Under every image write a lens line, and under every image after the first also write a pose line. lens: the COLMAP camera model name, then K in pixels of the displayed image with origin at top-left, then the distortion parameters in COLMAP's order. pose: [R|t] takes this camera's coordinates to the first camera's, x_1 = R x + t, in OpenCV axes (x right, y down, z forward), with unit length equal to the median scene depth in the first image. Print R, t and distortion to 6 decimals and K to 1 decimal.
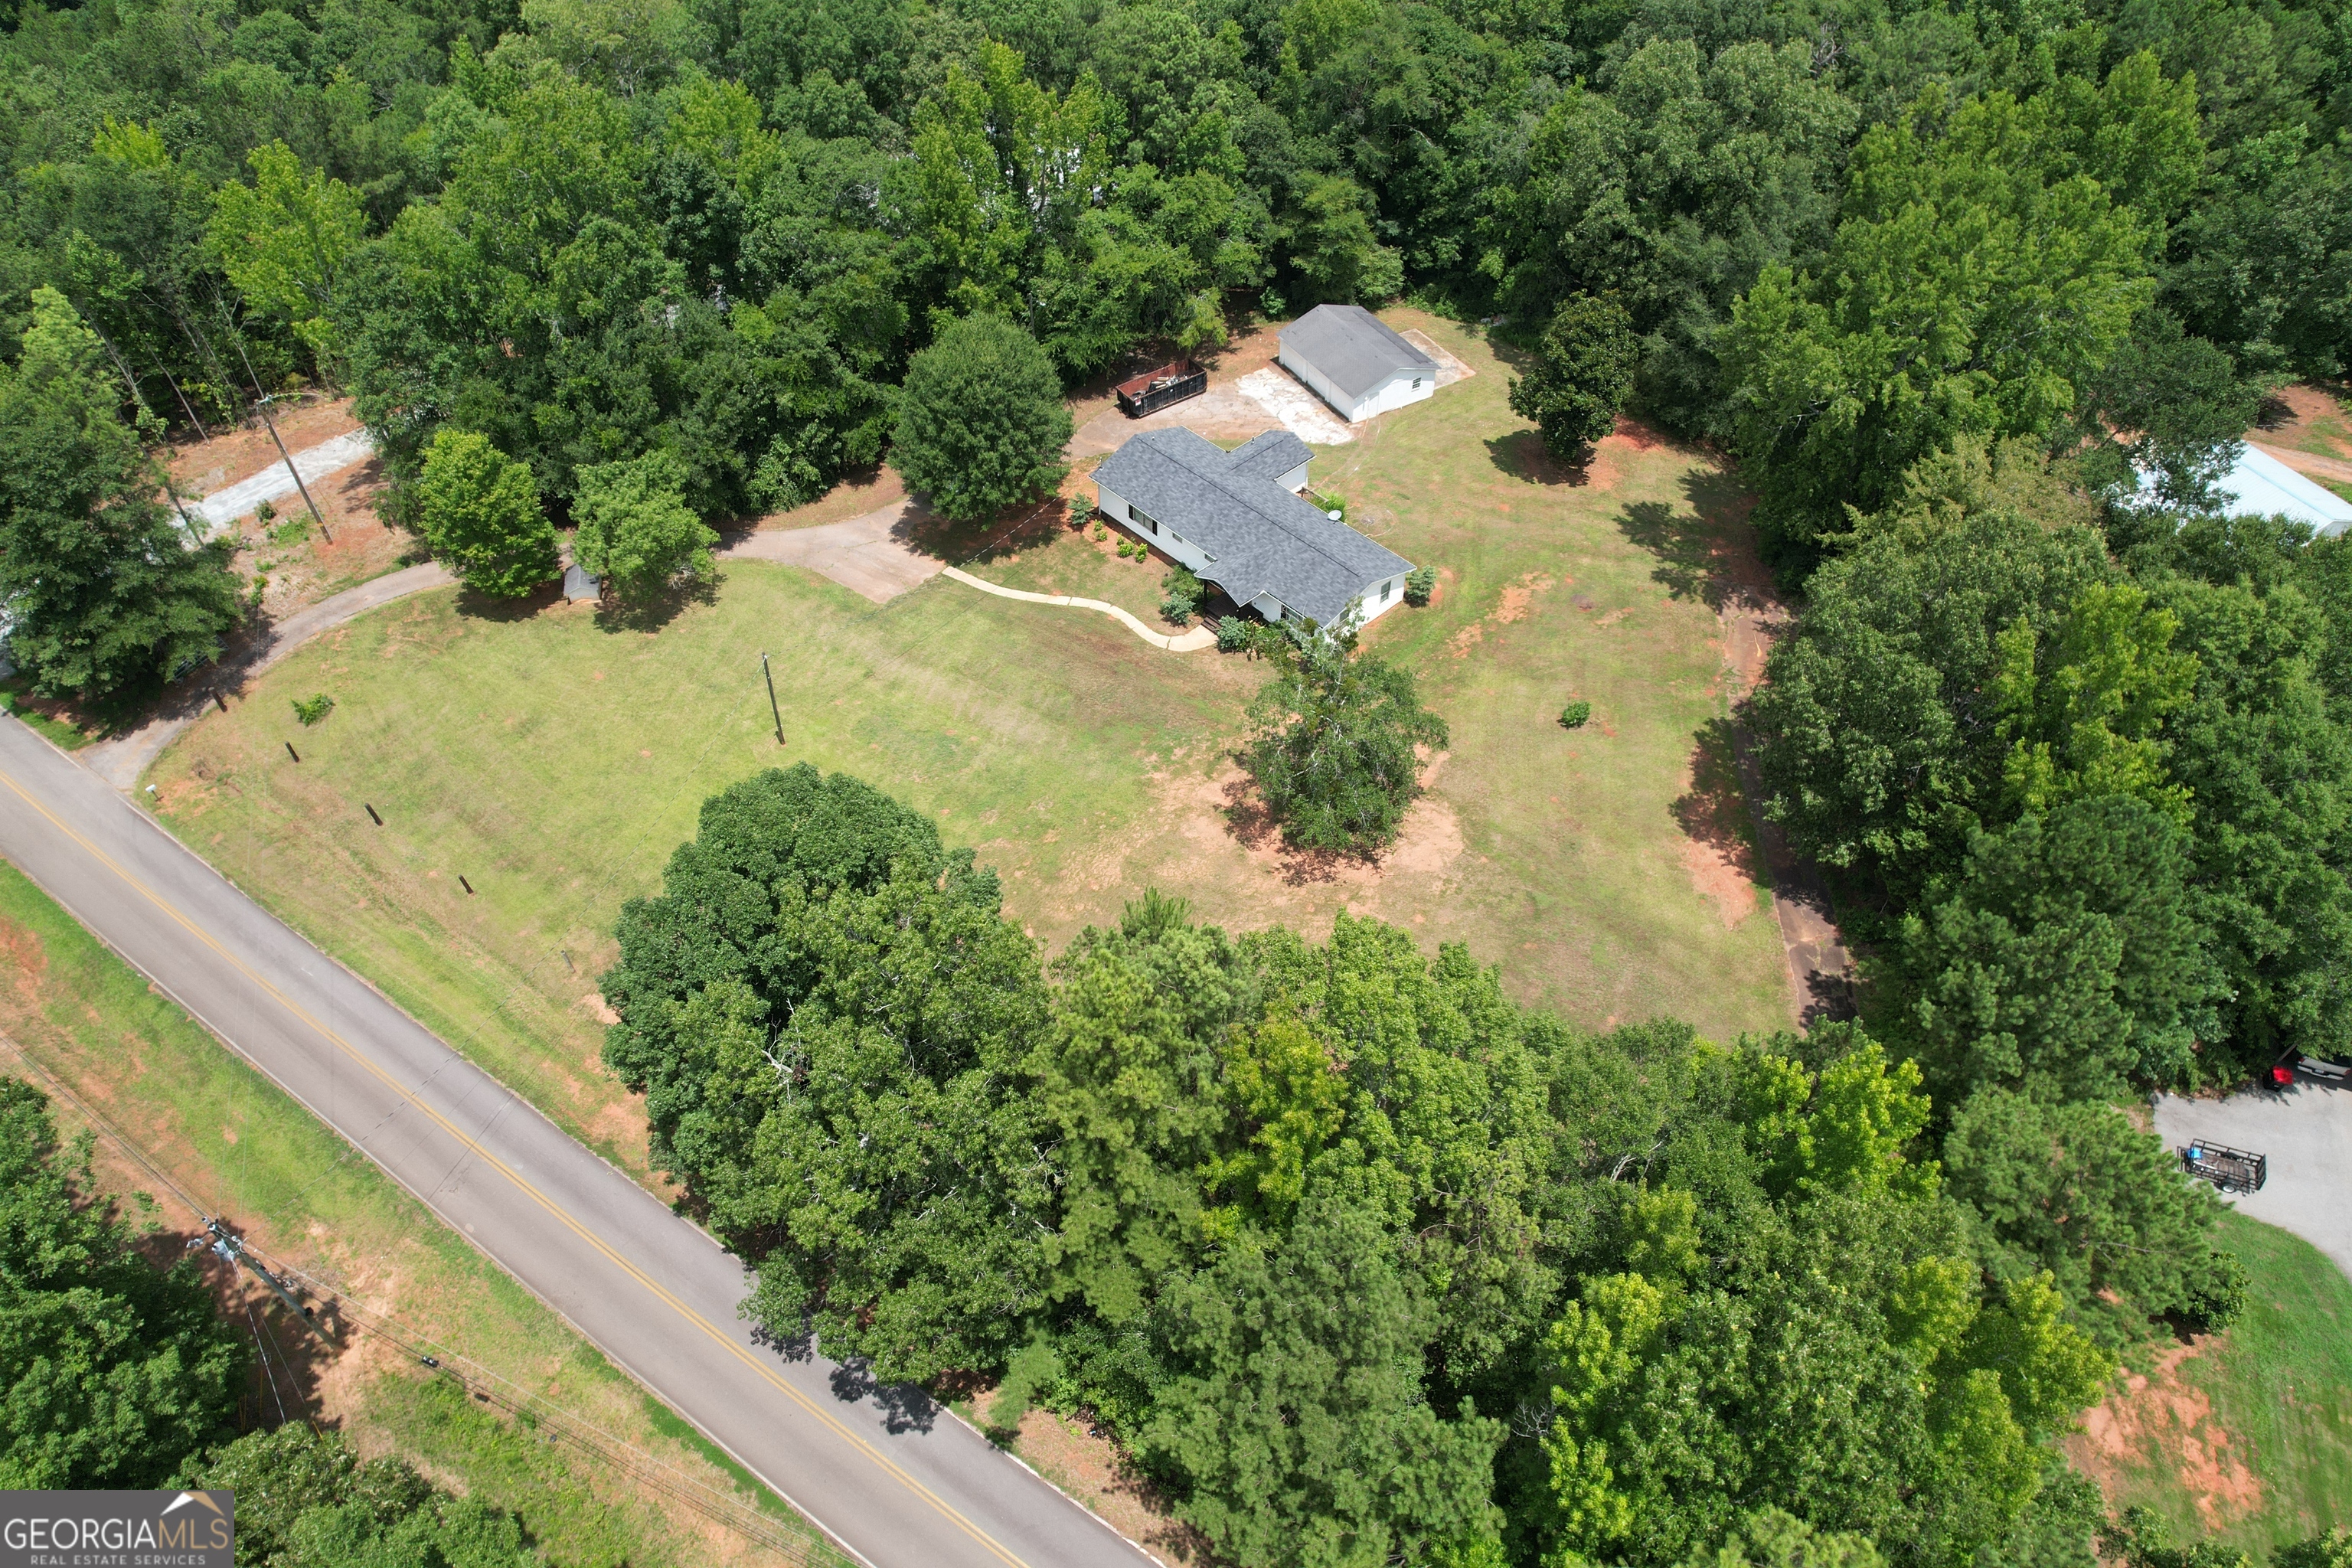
lens RADIAL K [[1504.0, 0, 1181.1], [0, 1504.0, 780.3], [0, 0, 1]] dist [-0.072703, 0.061818]
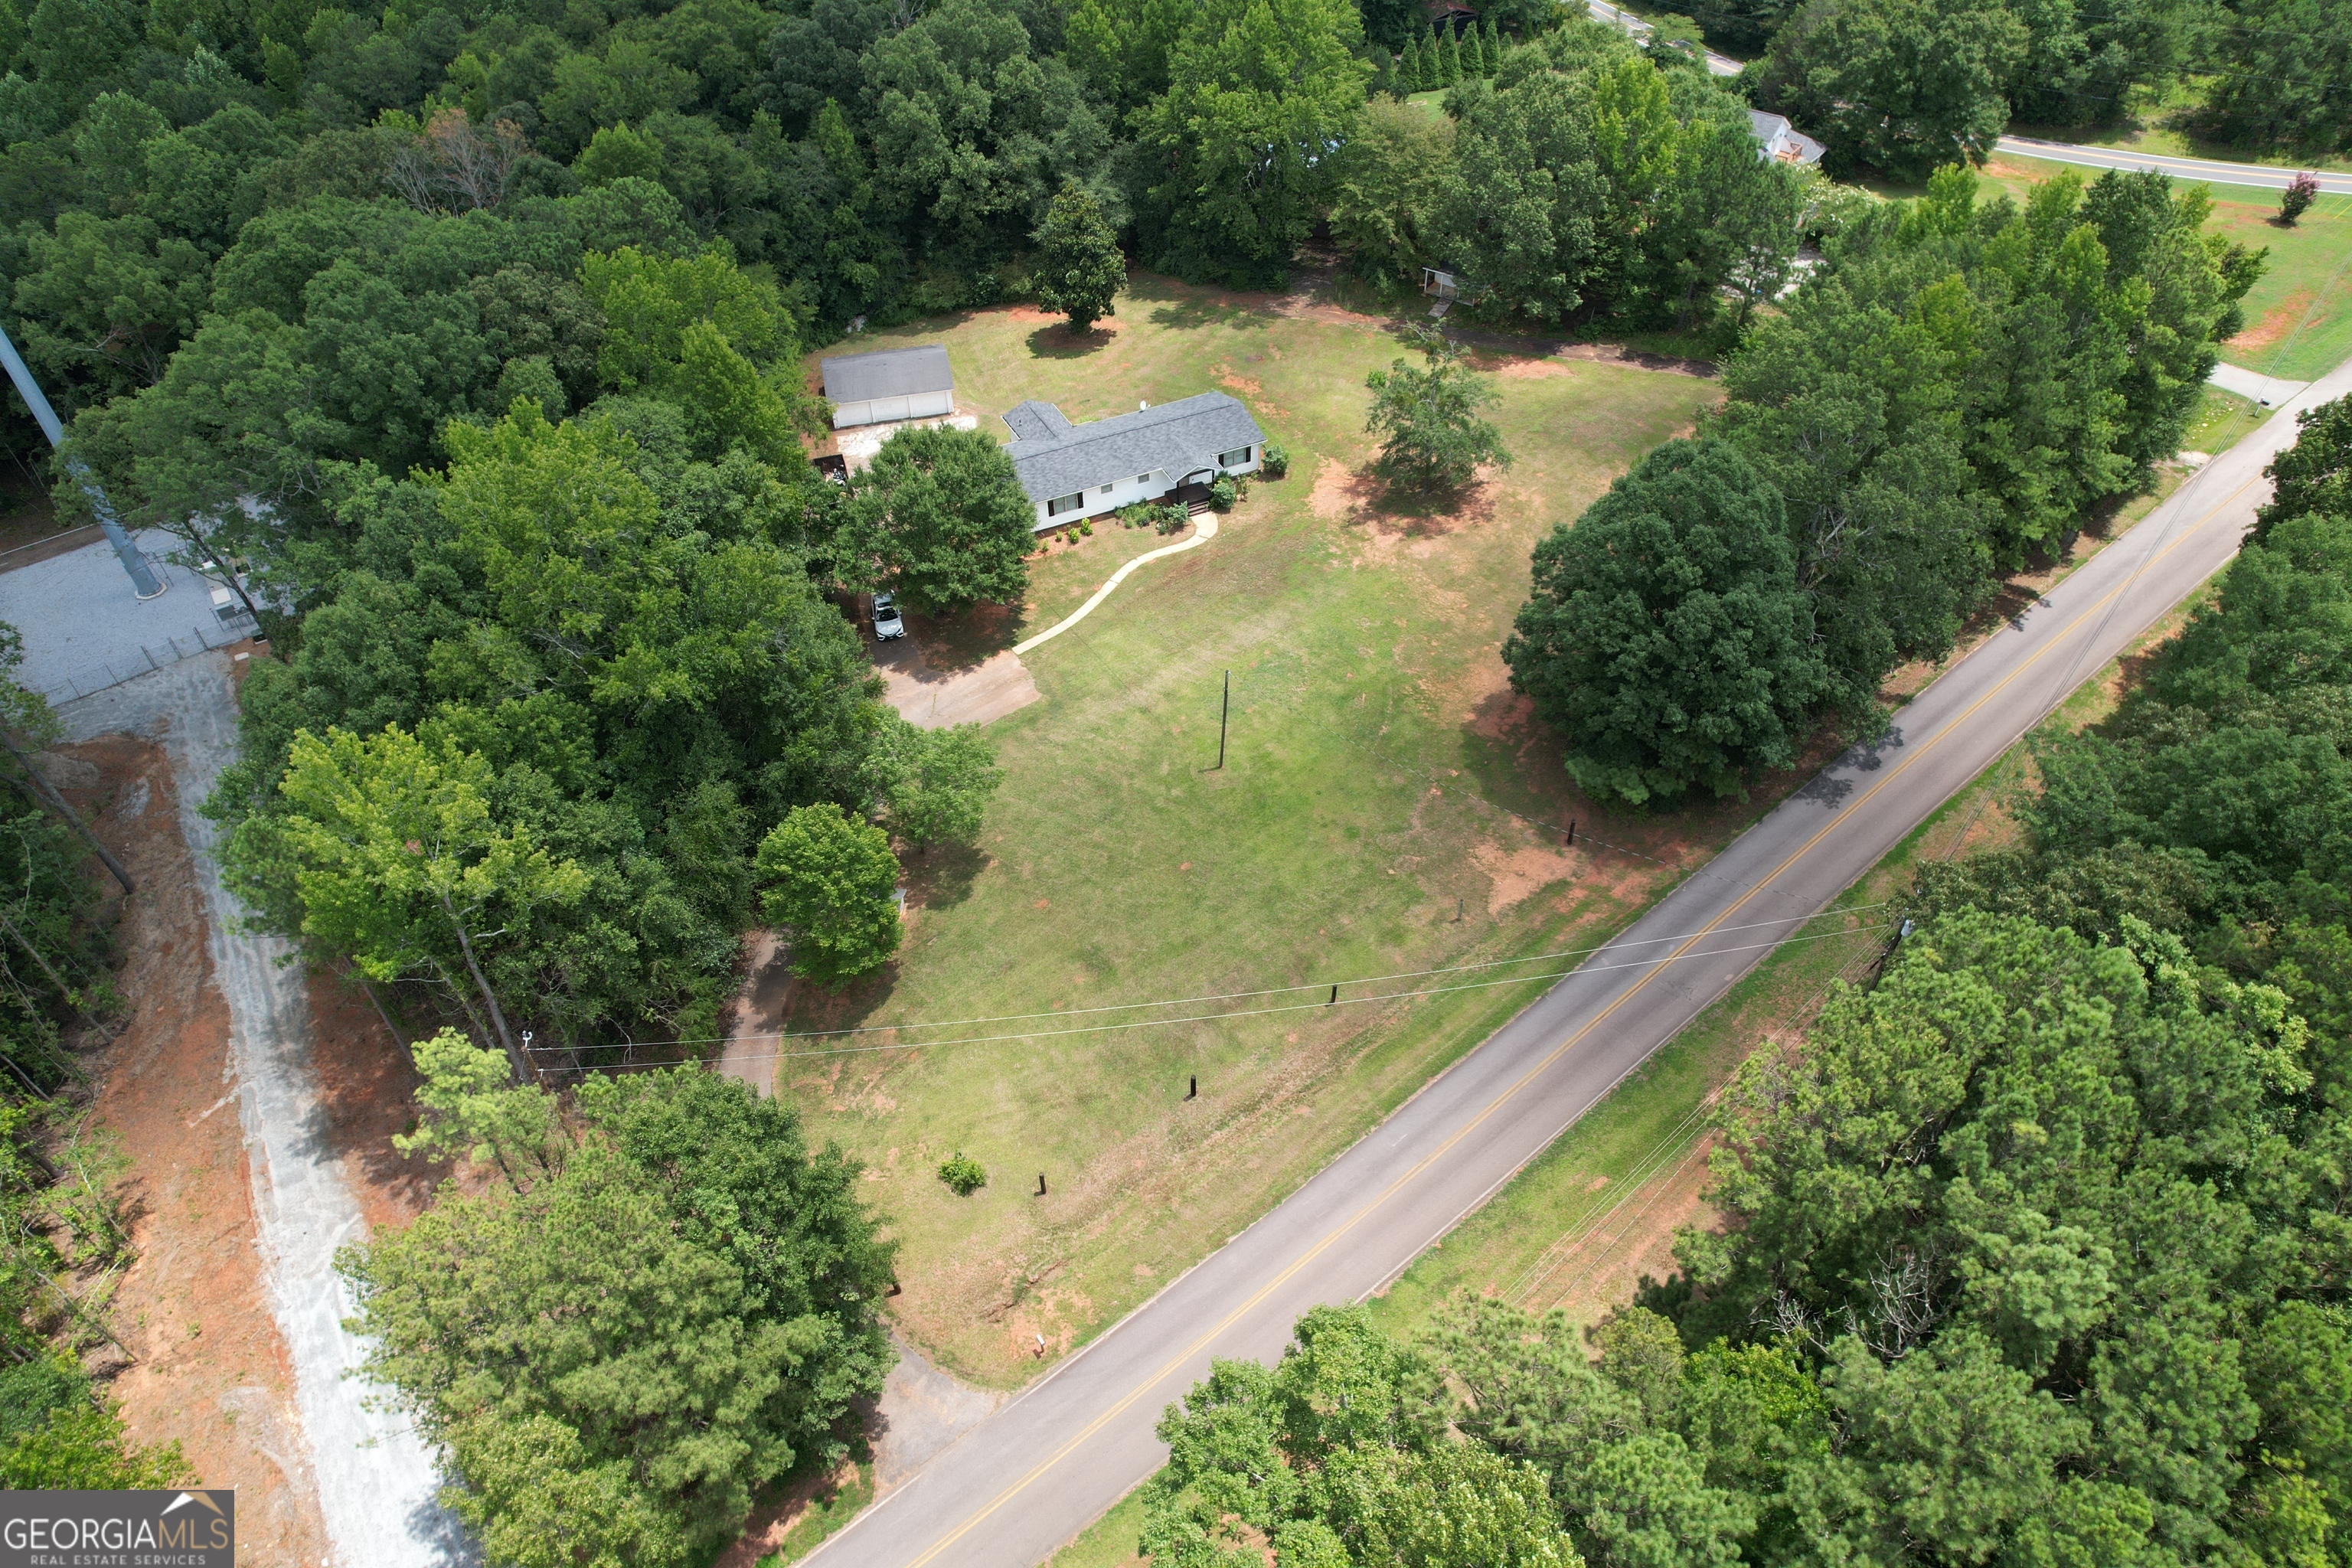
lens RADIAL K [[1499.8, 0, 1179.9], [0, 1499.8, 779.0], [0, 0, 1]] dist [-0.060356, 0.029568]
pose [[0.295035, -0.657395, 0.693388, -0.952242], [0.704866, 0.639678, 0.306554, -0.340942], [-0.645072, 0.398302, 0.652103, 0.311960]]
